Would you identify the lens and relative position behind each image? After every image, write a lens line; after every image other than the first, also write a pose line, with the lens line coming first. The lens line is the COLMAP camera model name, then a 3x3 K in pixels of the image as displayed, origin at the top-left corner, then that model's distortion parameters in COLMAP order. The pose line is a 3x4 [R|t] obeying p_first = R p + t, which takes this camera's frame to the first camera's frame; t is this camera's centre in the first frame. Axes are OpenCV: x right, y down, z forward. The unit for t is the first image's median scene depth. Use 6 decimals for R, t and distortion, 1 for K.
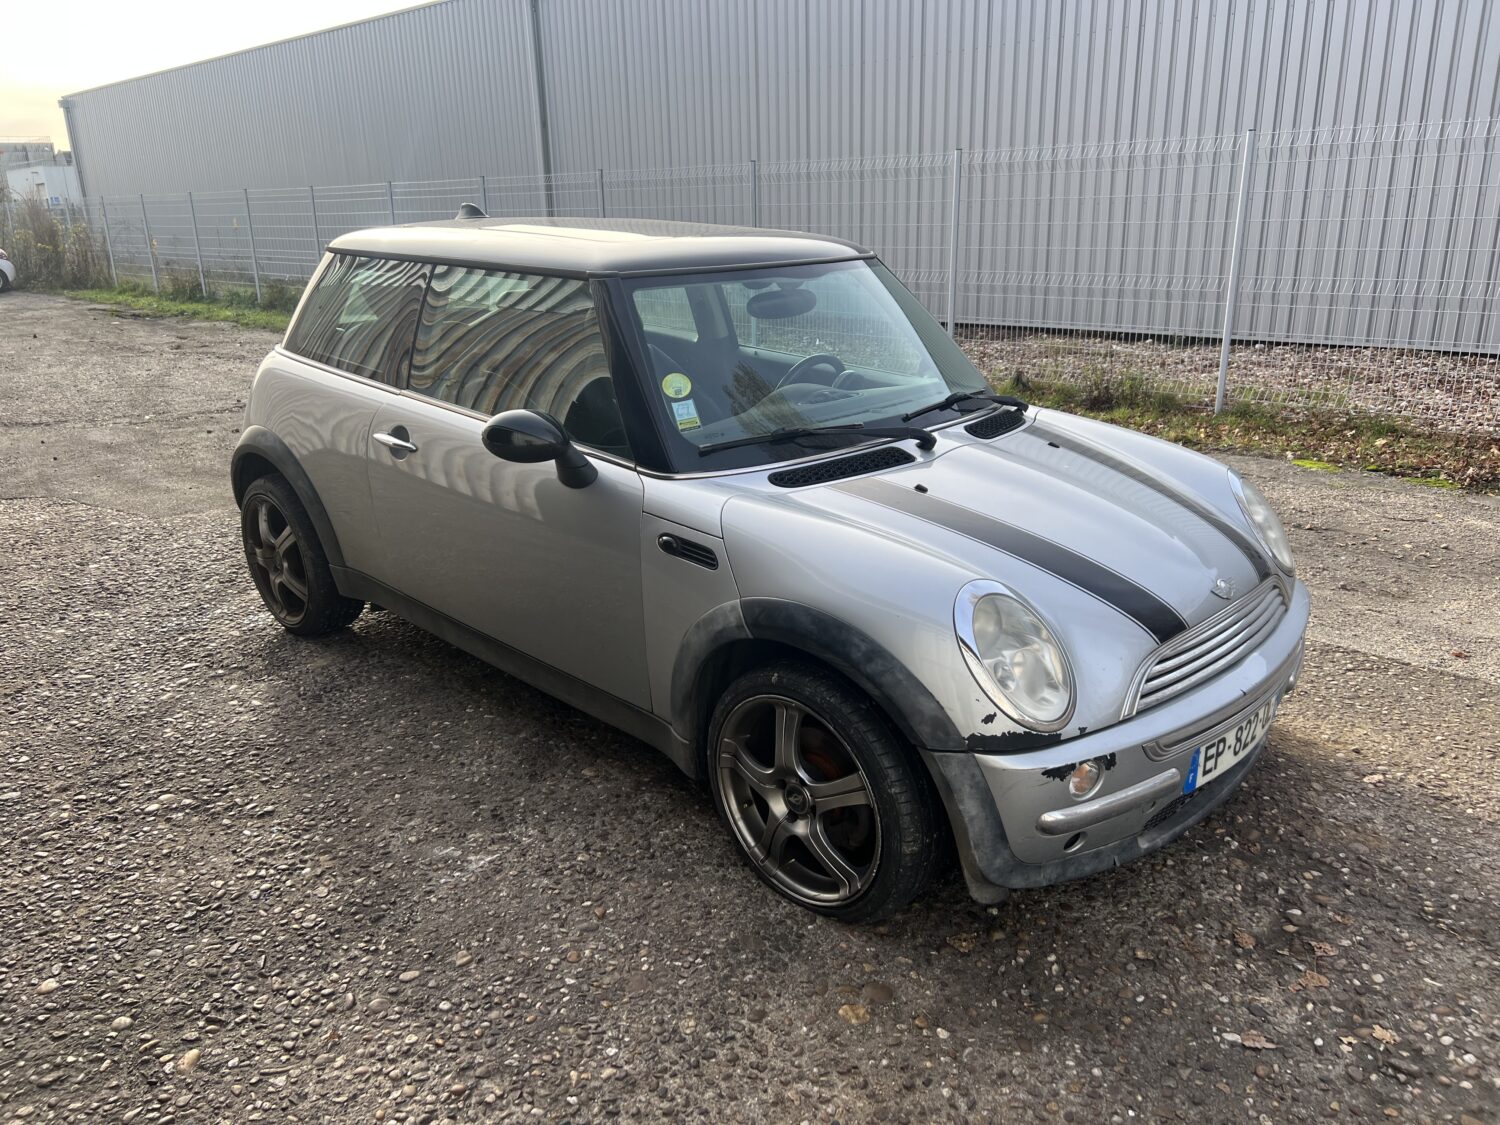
lens RADIAL K [[1121.5, 0, 752.5], [0, 1121.5, 572.5], [0, 0, 1]] dist [0.071229, -0.086299]
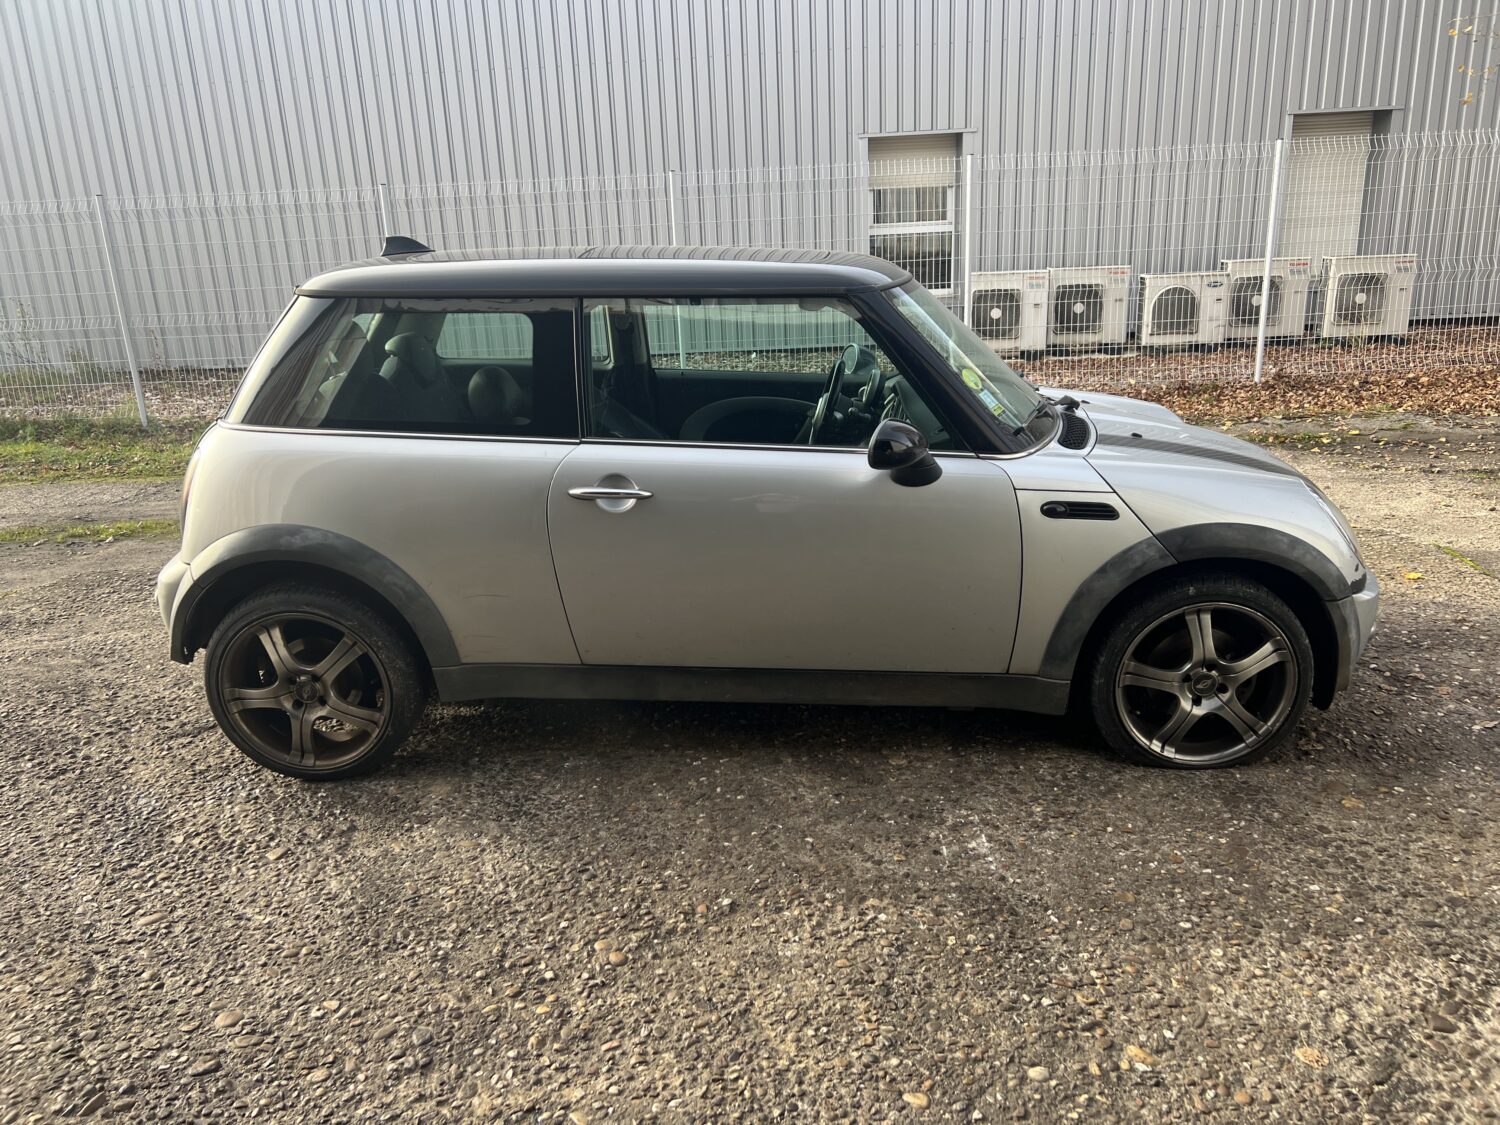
lens RADIAL K [[1096.9, 0, 750.0], [0, 1096.9, 562.5], [0, 0, 1]] dist [0.004708, -0.002247]
pose [[0.755726, -0.209471, 0.620484, -1.046591], [0.231807, 0.971688, 0.045703, -0.100125], [-0.612490, 0.109294, 0.782886, 0.334464]]
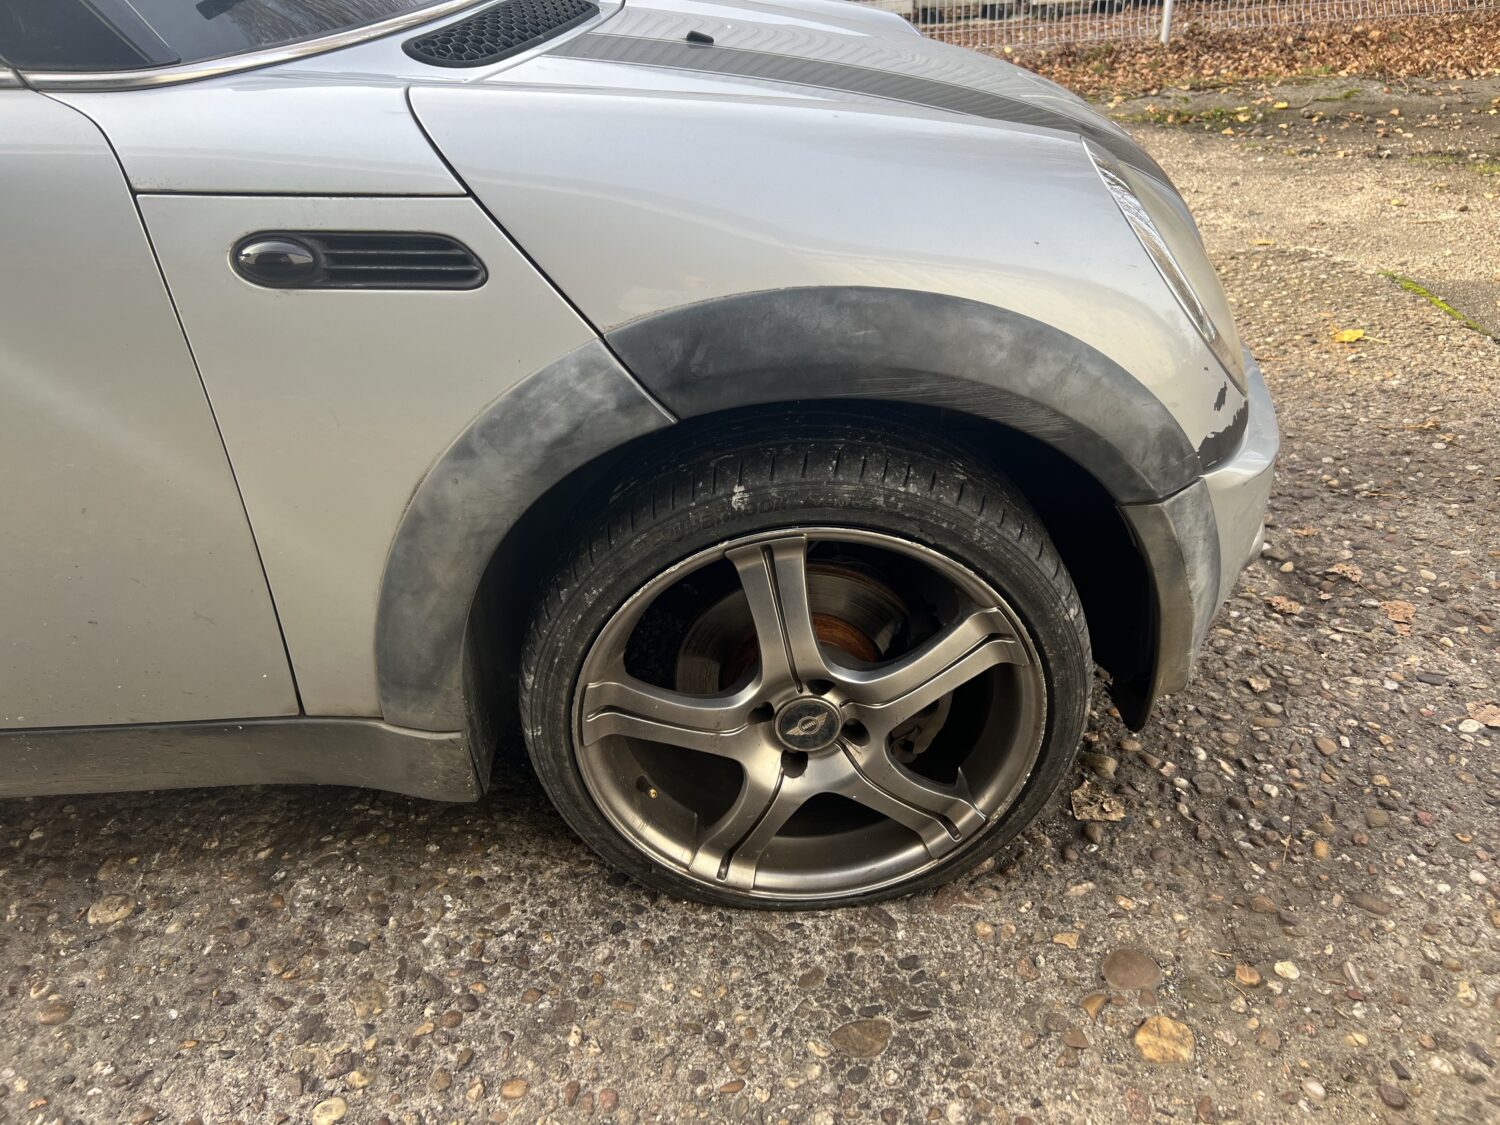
lens RADIAL K [[1121.5, 0, 752.5], [0, 1121.5, 572.5], [0, 0, 1]] dist [0.071229, -0.086299]
pose [[0.693407, -0.392225, 0.604439, -0.231166], [0.261964, 0.918686, 0.295620, -0.002642], [-0.671239, -0.046644, 0.739772, 0.657690]]
